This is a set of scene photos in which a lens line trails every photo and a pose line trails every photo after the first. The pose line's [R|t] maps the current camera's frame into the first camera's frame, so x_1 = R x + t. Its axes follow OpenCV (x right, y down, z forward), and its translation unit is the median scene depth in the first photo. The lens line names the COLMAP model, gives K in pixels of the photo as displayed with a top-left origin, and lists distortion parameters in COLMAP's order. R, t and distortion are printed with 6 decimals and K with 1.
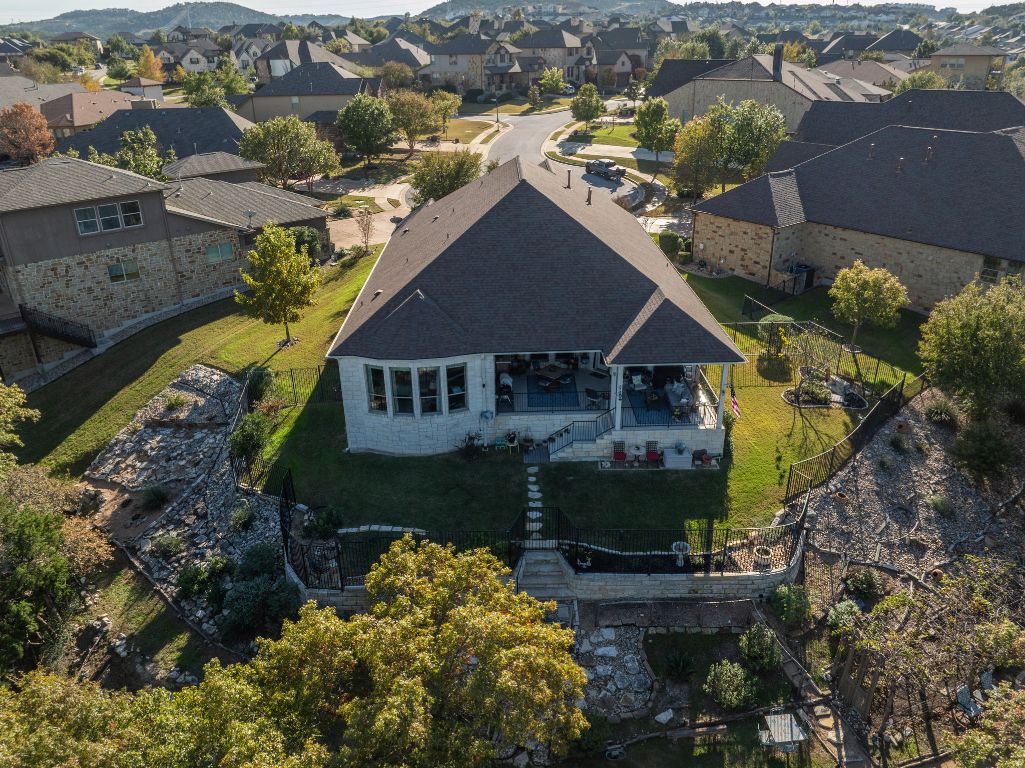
lens RADIAL K [[761.2, 0, 512.5], [0, 761.2, 384.0], [0, 0, 1]] dist [-0.048381, 0.003816]
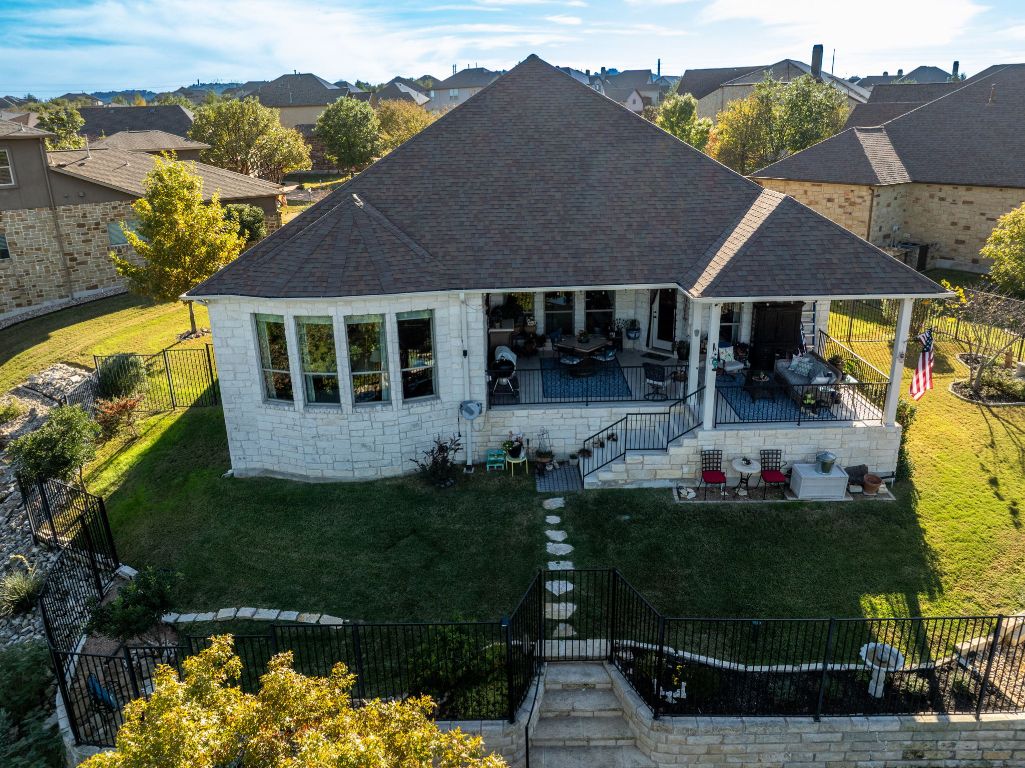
lens RADIAL K [[761.2, 0, 512.5], [0, 761.2, 384.0], [0, 0, 1]] dist [-0.048381, 0.003816]
pose [[0.999967, -0.003174, -0.007525, 0.001451], [0.002457, 0.995625, -0.093404, 0.076917], [0.007788, 0.093382, 0.995600, 0.441025]]
